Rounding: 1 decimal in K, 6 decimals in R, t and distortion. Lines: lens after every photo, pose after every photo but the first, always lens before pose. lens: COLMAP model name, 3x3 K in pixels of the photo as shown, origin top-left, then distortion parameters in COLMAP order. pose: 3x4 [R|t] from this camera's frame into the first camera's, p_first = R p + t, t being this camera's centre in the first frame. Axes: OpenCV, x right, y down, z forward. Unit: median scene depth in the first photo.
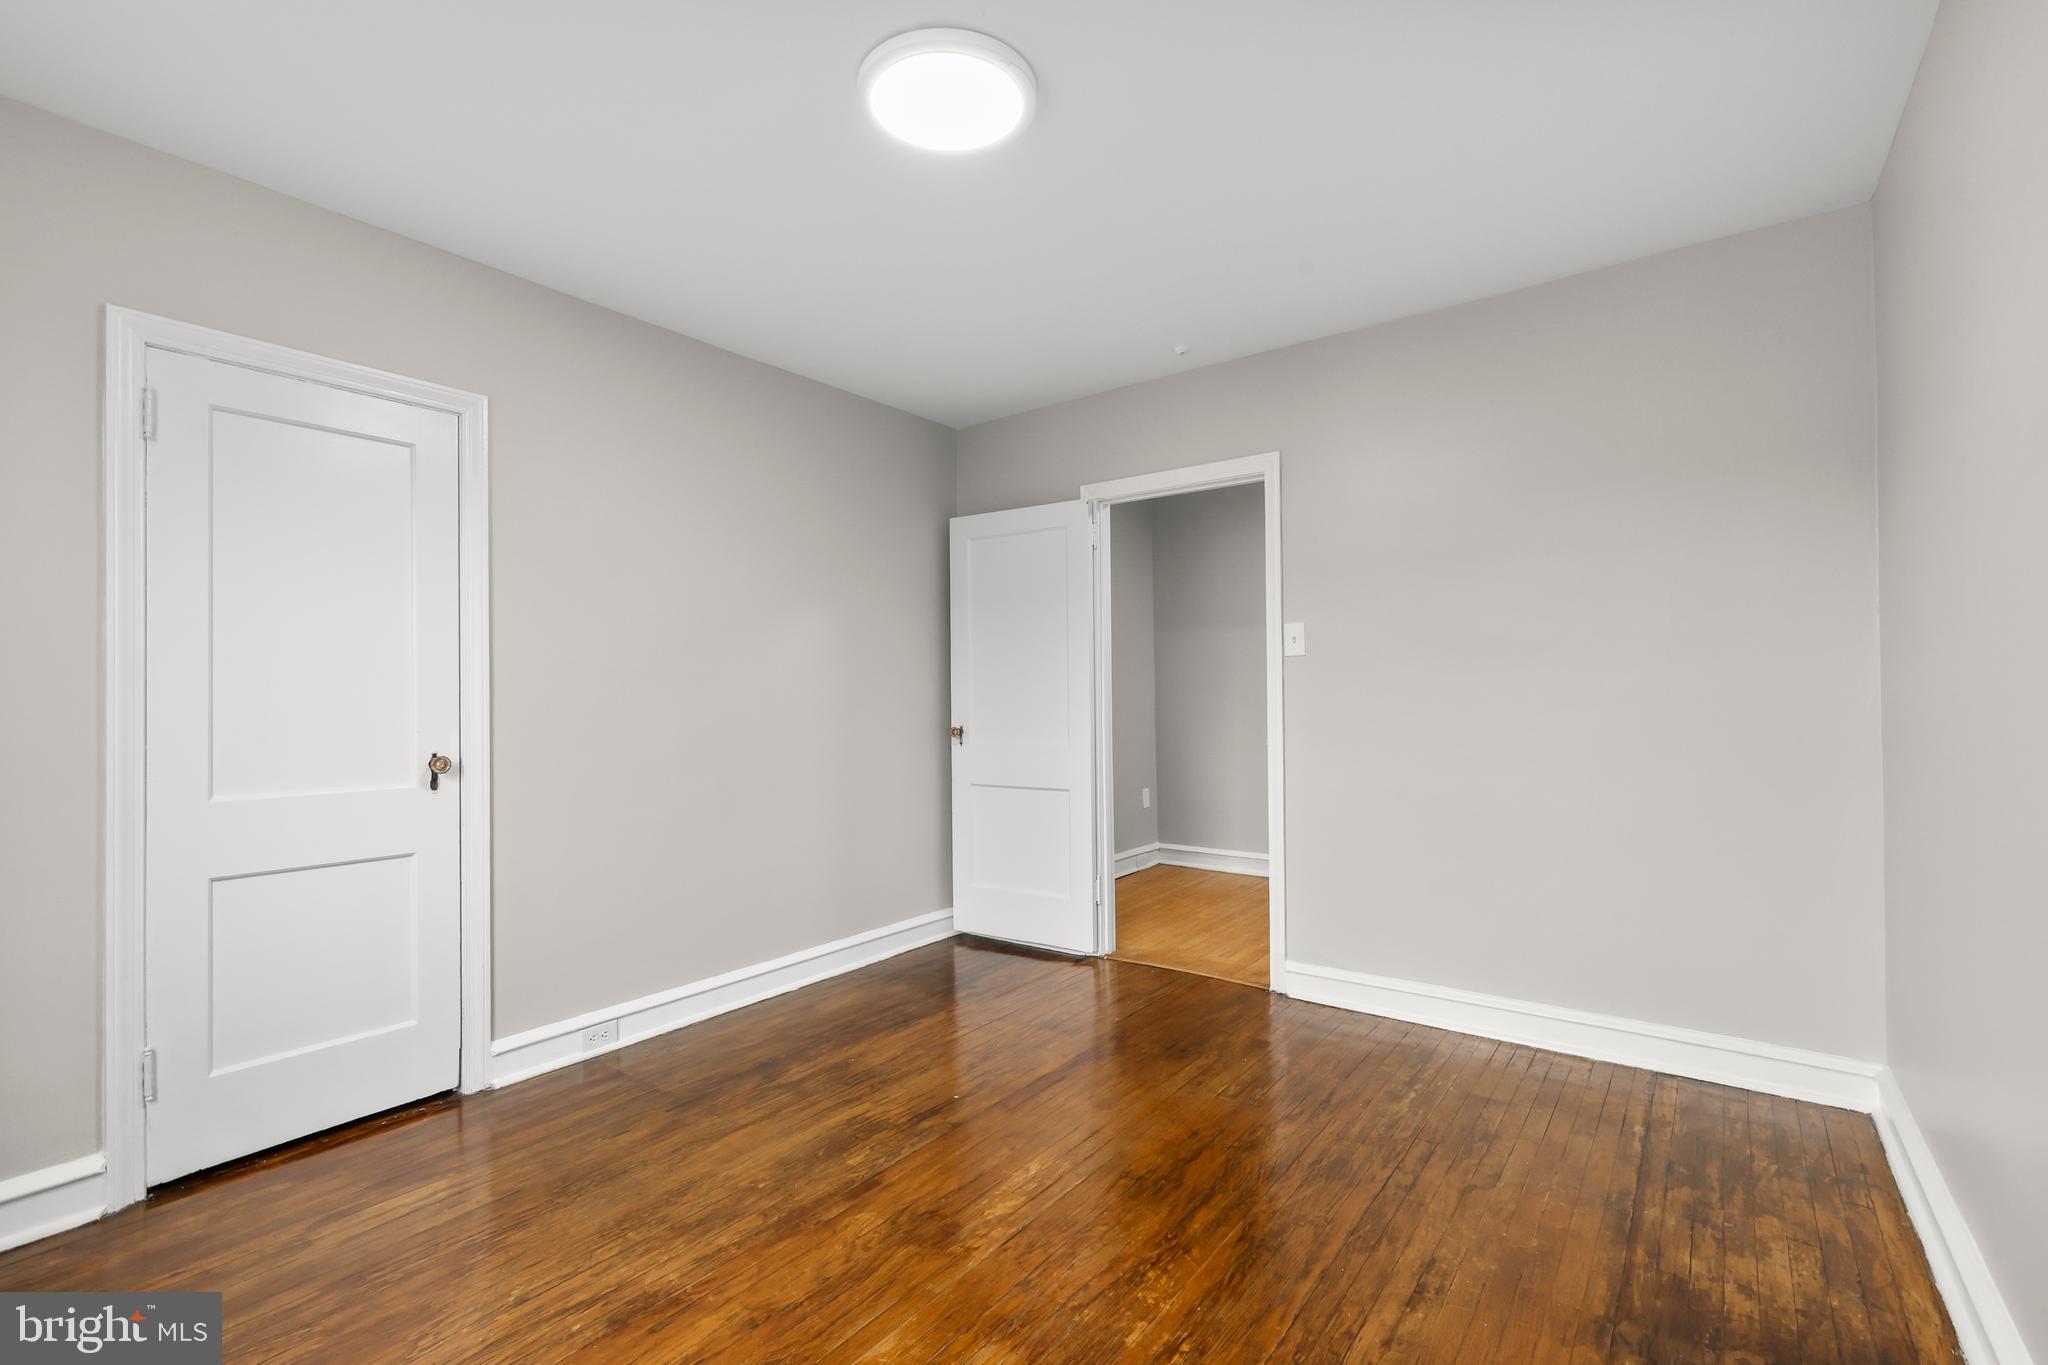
lens RADIAL K [[910.1, 0, 1026.1], [0, 910.1, 689.6], [0, 0, 1]] dist [0.008403, -0.000002]
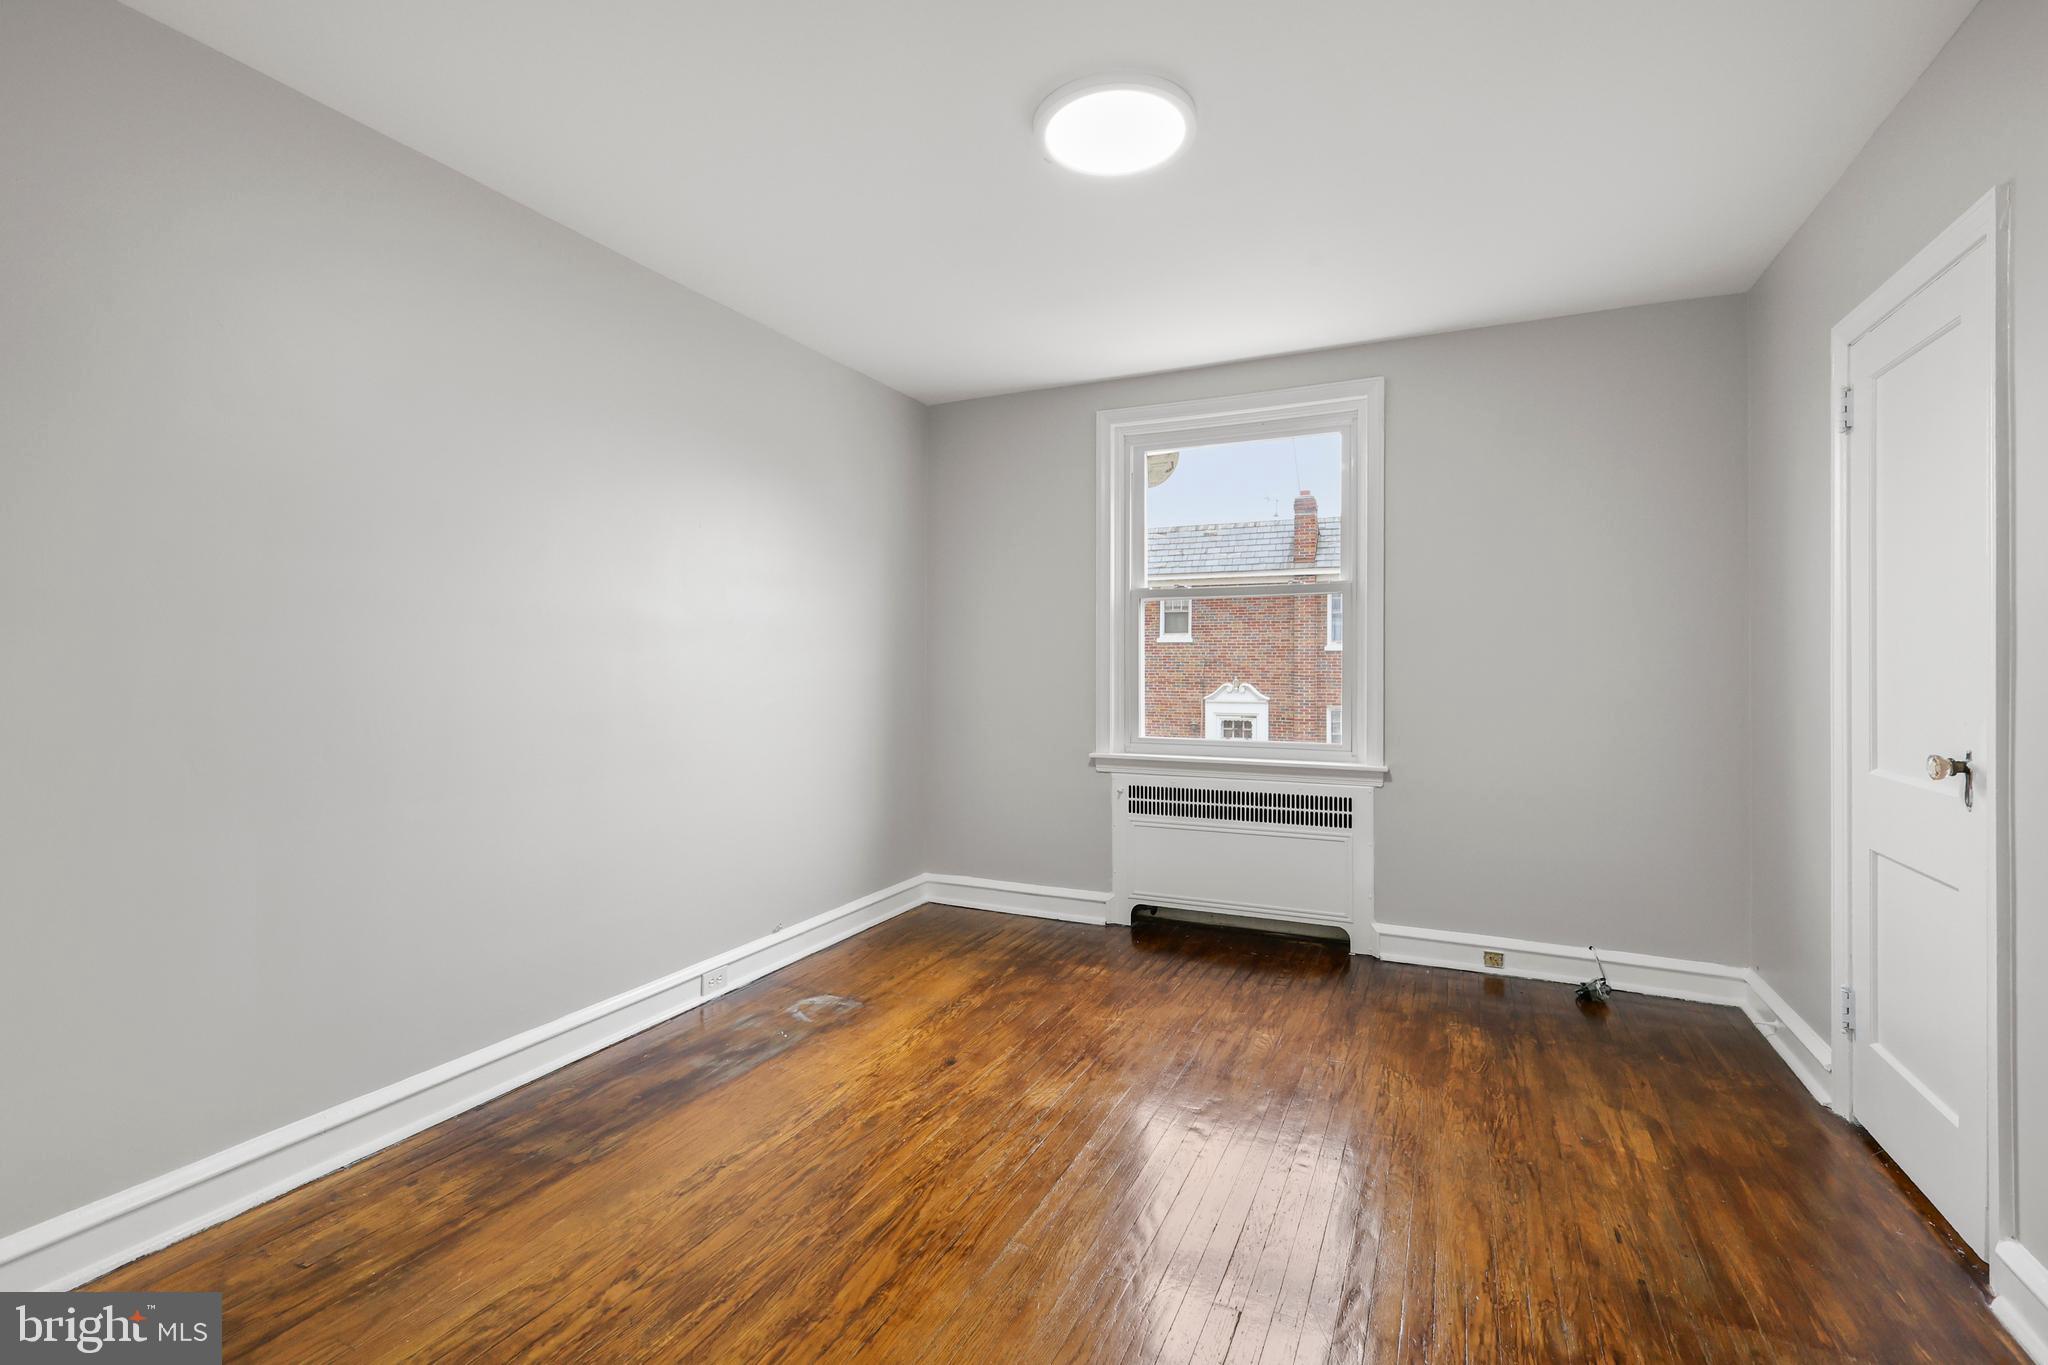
lens RADIAL K [[929.9, 0, 1034.7], [0, 929.9, 665.7], [0, 0, 1]] dist [-0.019150, 0.000016]
pose [[-0.975389, 0.008226, -0.220337, 0.248672], [0.011111, 0.999868, -0.011856, 0.009560], [0.220210, -0.014012, -0.975352, 1.996295]]
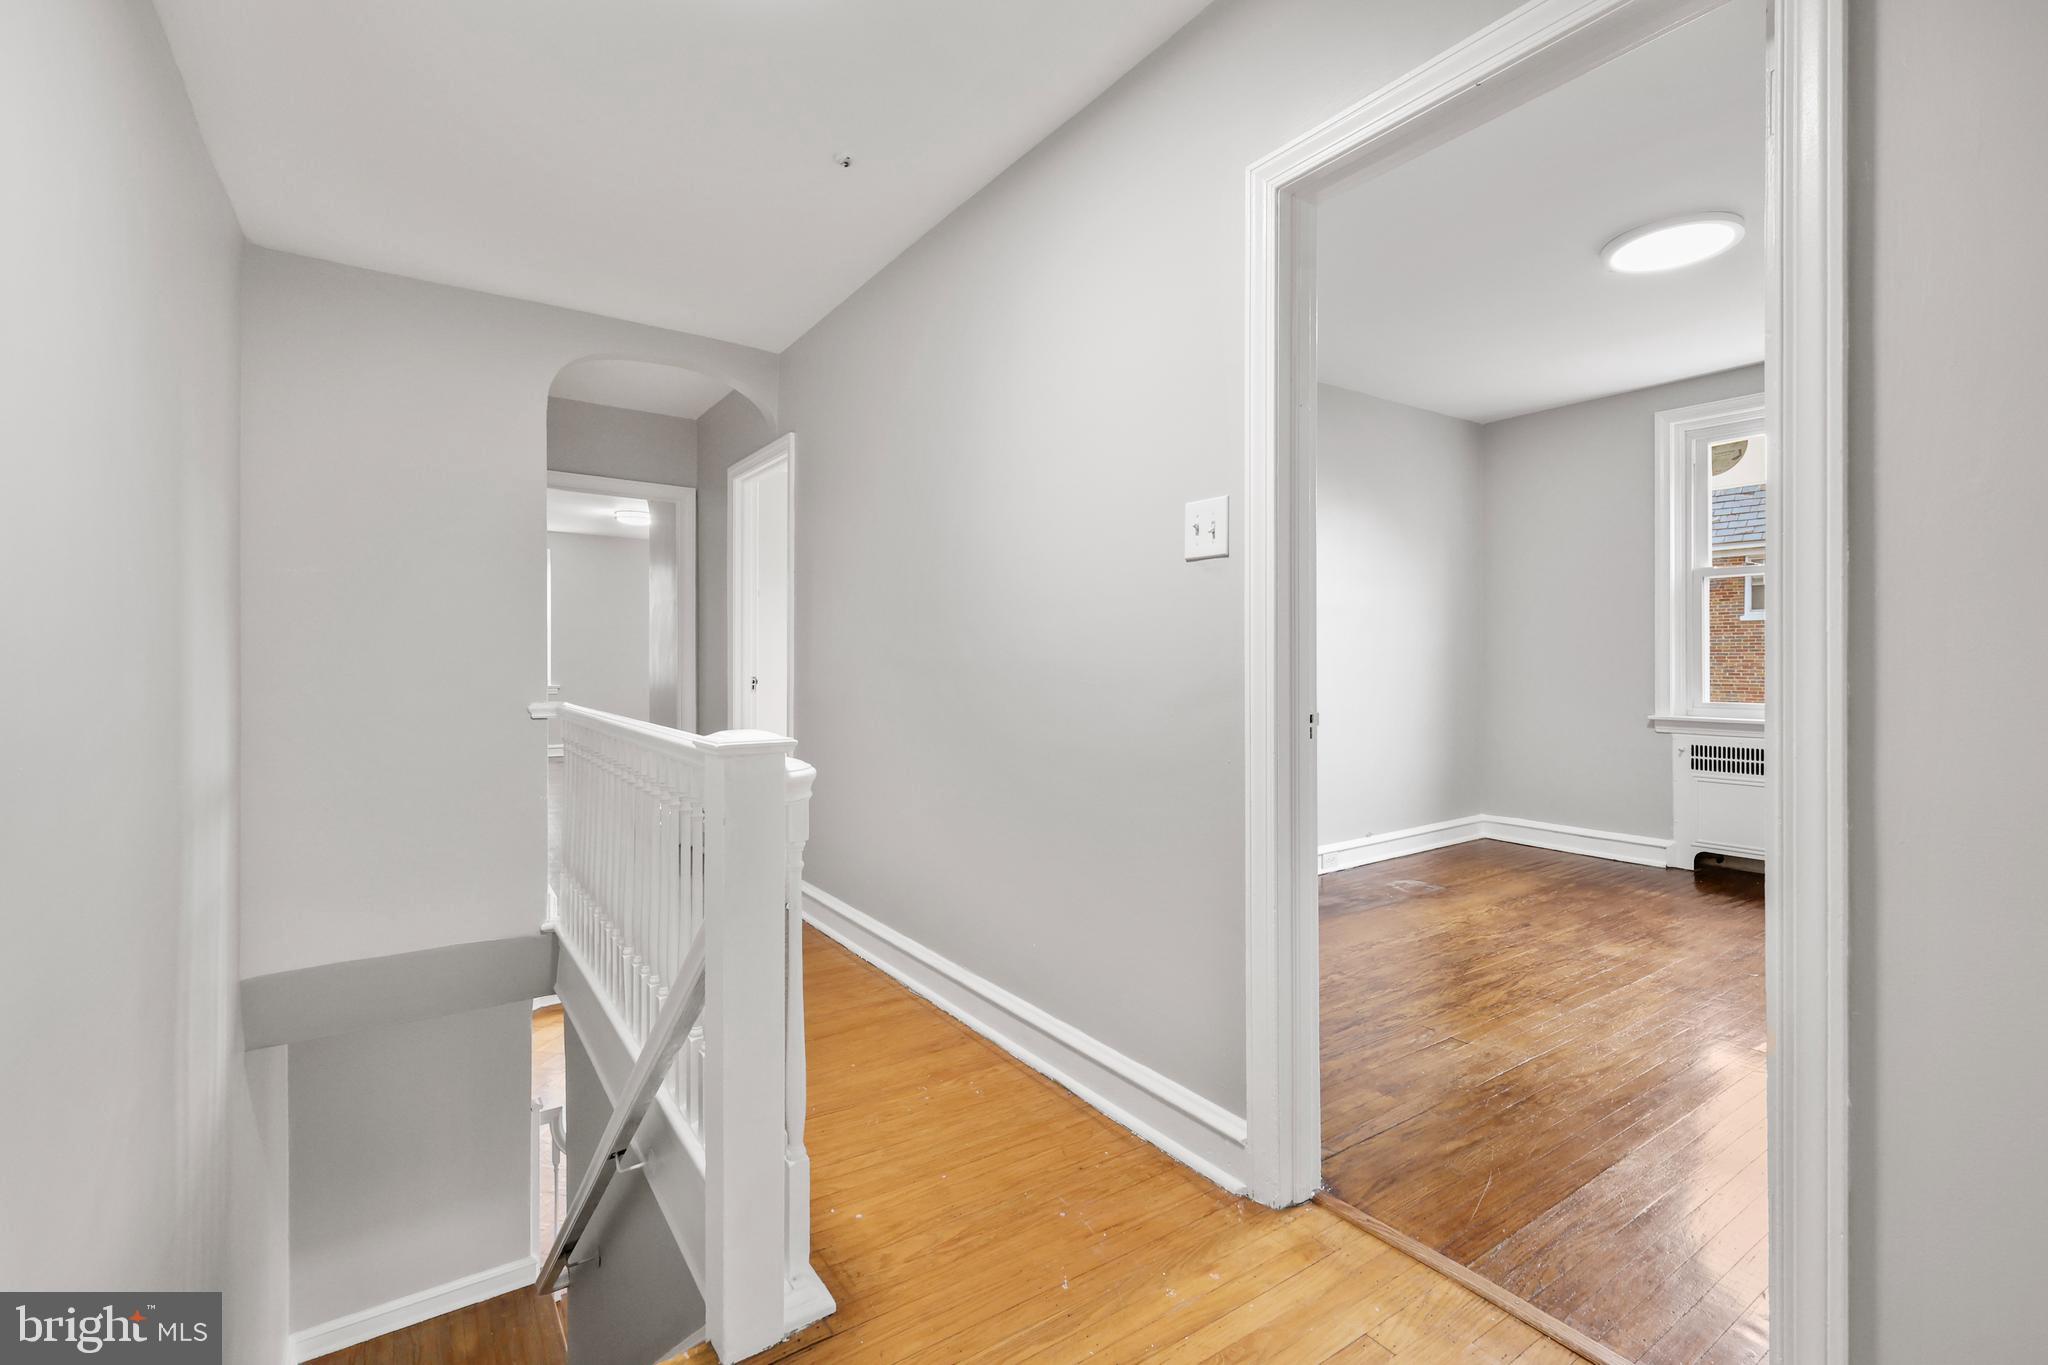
lens RADIAL K [[923.0, 0, 1013.4], [0, 923.0, 653.0], [0, 0, 1]] dist [0.000834, -0.000056]
pose [[-0.949329, 0.010867, 0.314095, 0.463696], [0.005948, 0.999844, -0.016615, 0.053730], [-0.314227, -0.013905, -0.949246, 2.723029]]
